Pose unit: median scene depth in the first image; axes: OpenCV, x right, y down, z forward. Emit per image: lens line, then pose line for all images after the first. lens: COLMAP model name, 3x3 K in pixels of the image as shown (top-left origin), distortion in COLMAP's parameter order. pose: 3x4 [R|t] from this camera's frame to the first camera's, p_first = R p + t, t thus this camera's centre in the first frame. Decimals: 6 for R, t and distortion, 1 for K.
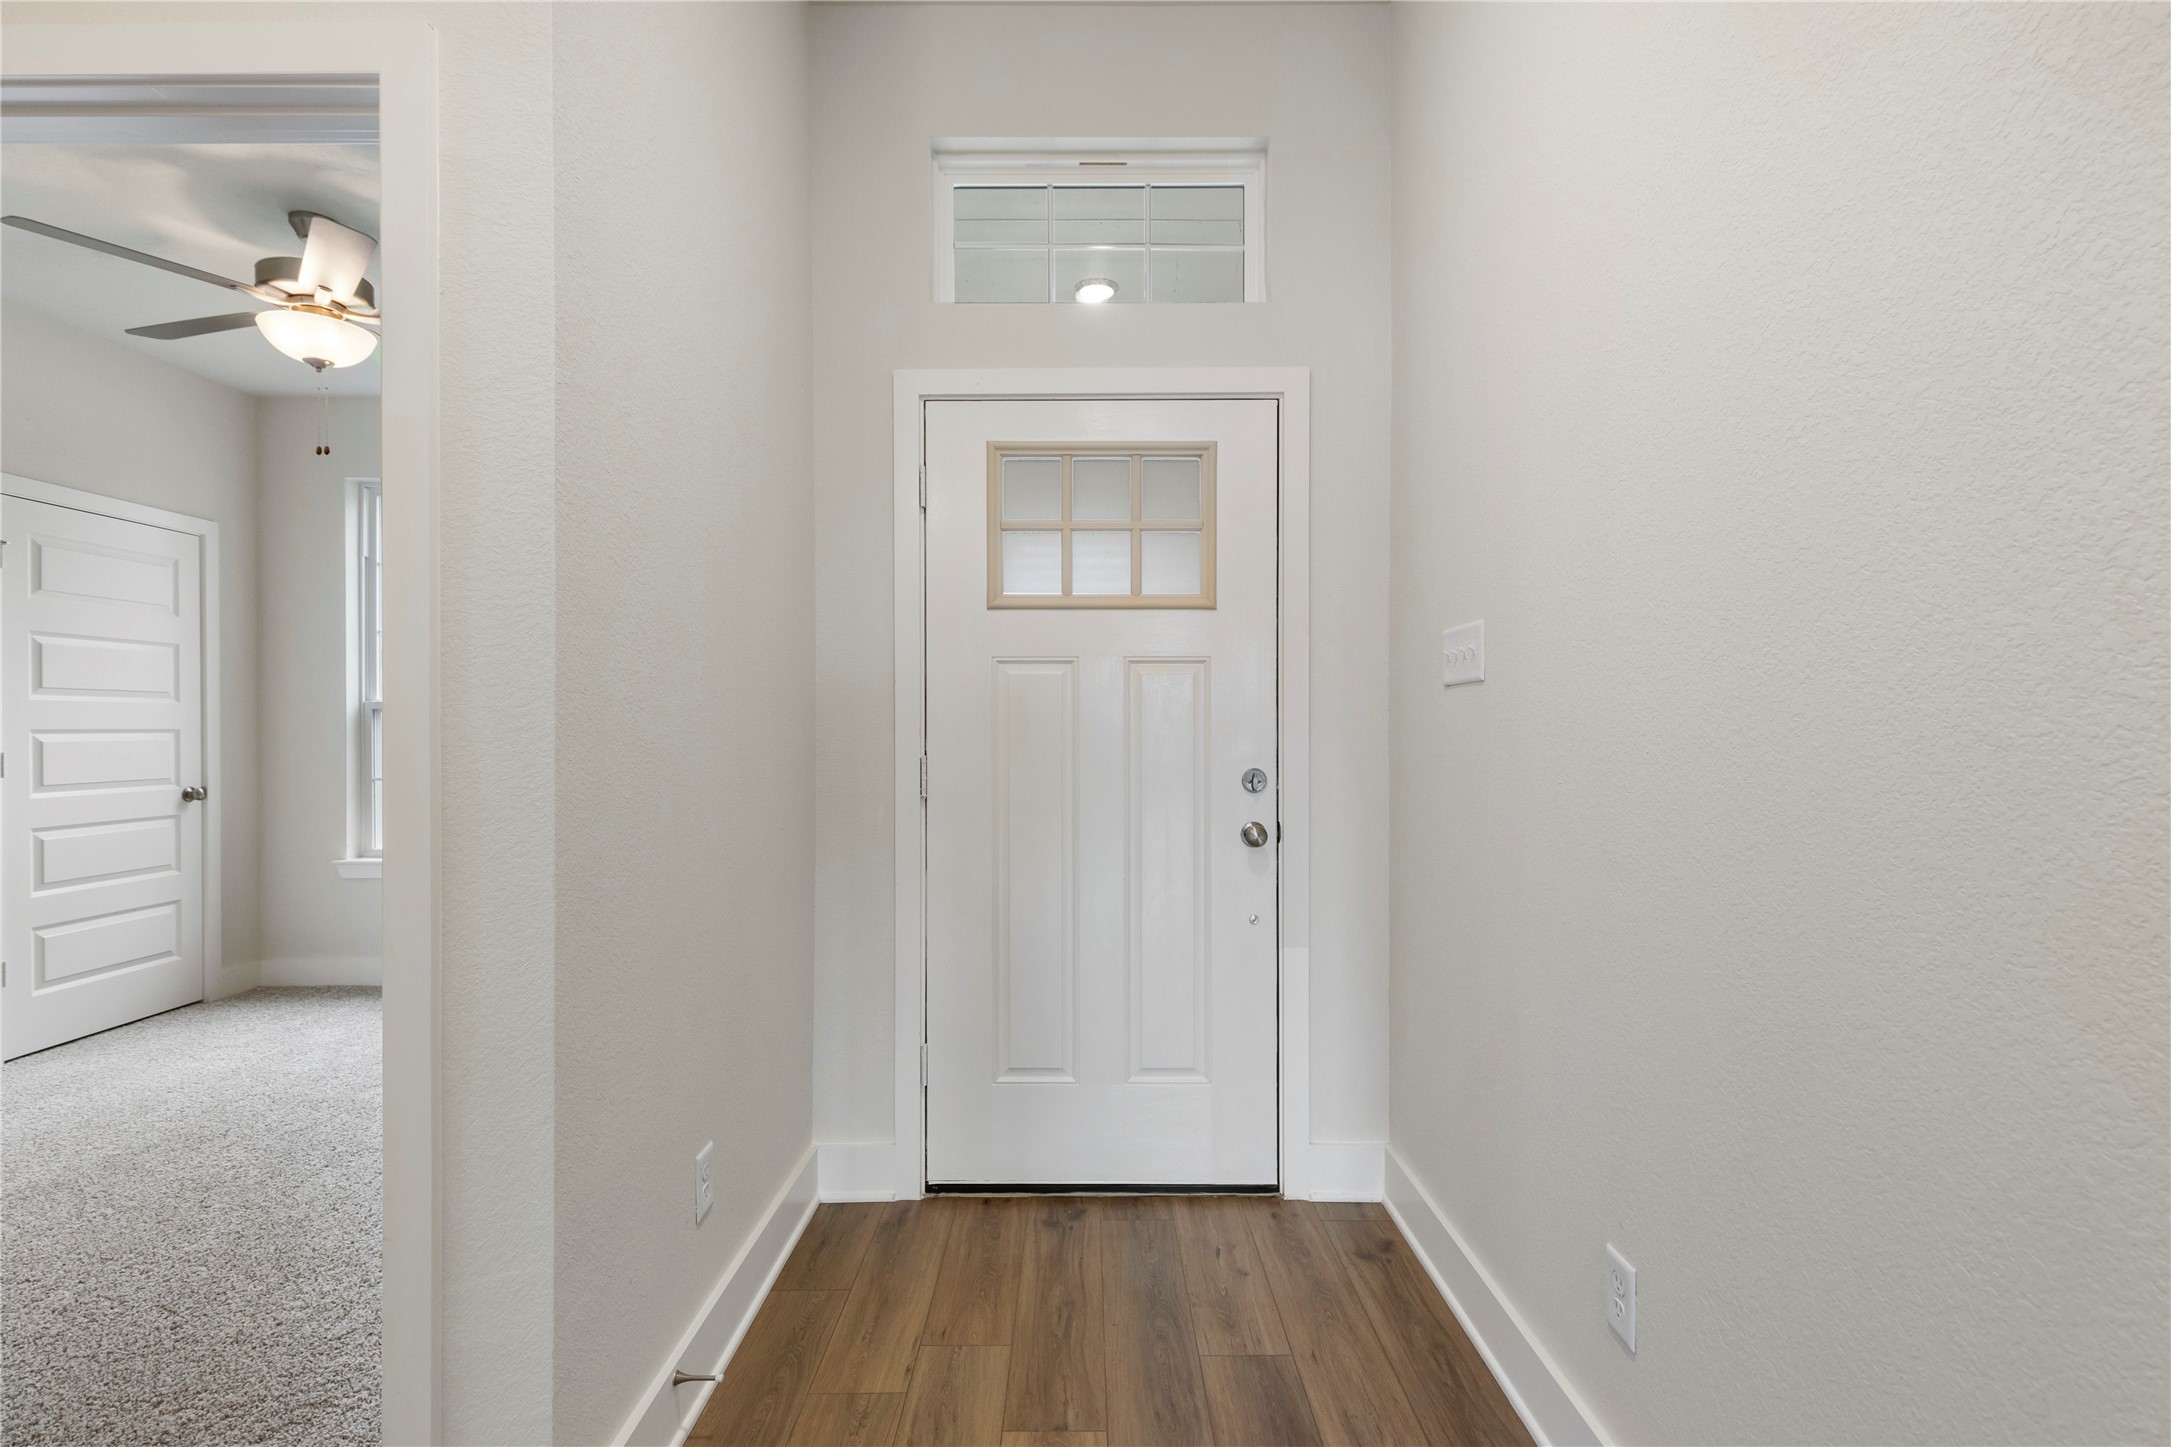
lens RADIAL K [[1003.5, 0, 1086.5], [0, 1003.5, 730.5], [0, 0, 1]] dist [0.003845, 0.001373]
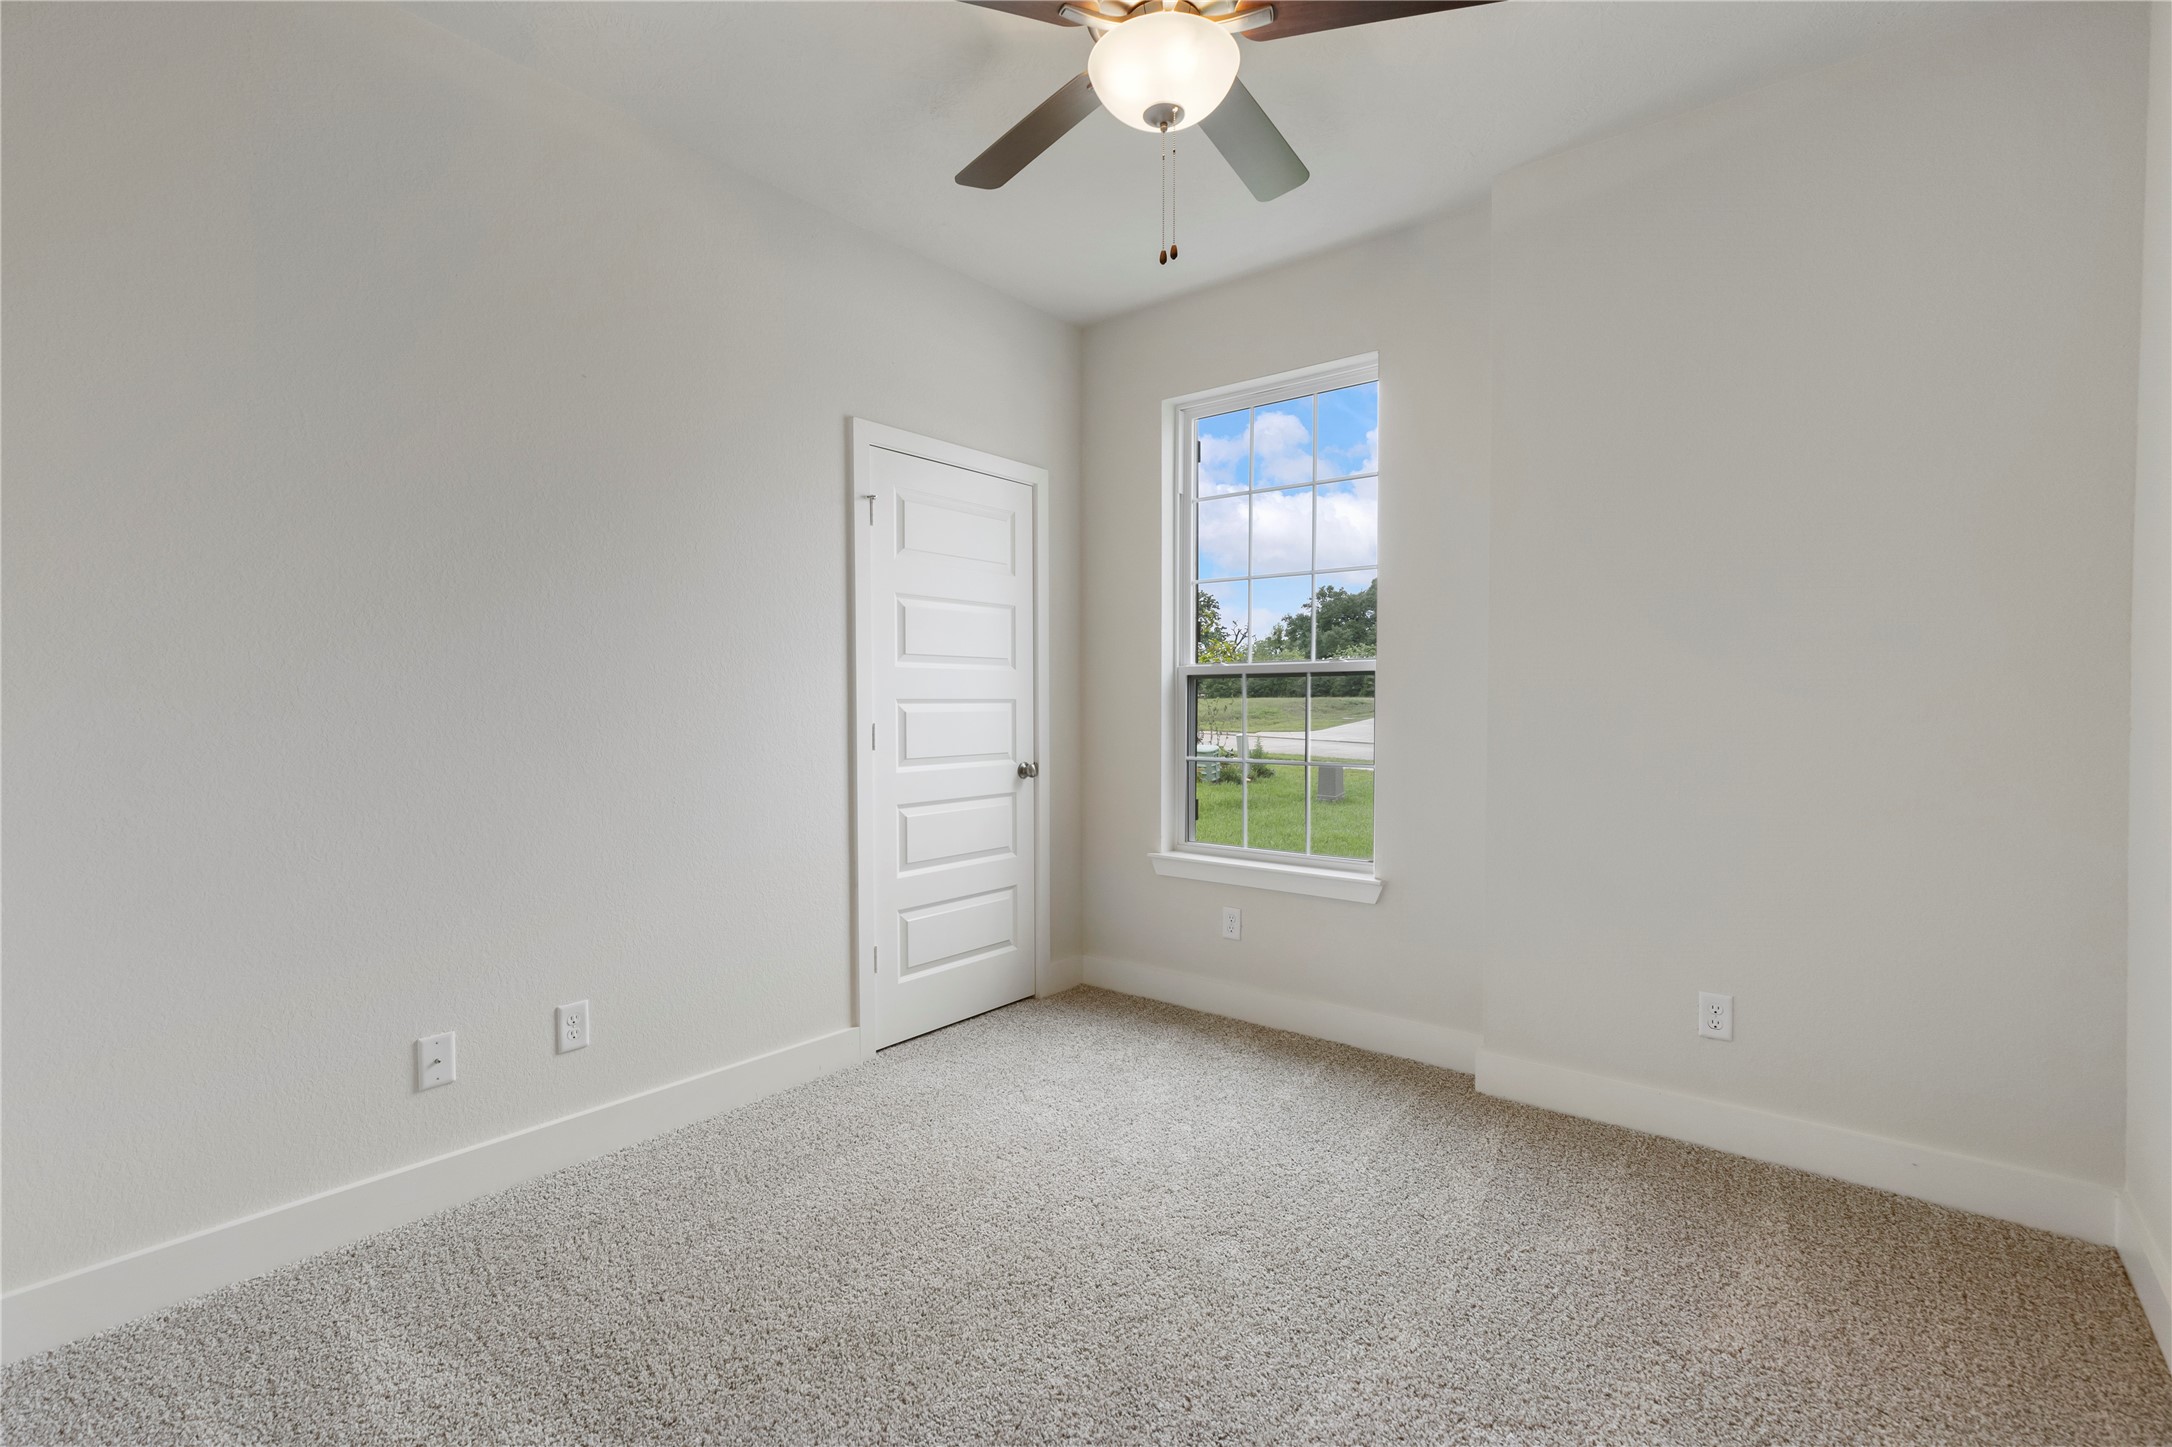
lens RADIAL K [[1004.0, 0, 1088.4], [0, 1004.0, 719.2], [0, 0, 1]] dist [0.003845, 0.001373]
pose [[0.780491, 0.012168, -0.625049, -0.284255], [-0.002175, 0.999857, 0.016749, 0.001704], [0.625164, -0.011713, 0.780406, 0.335949]]
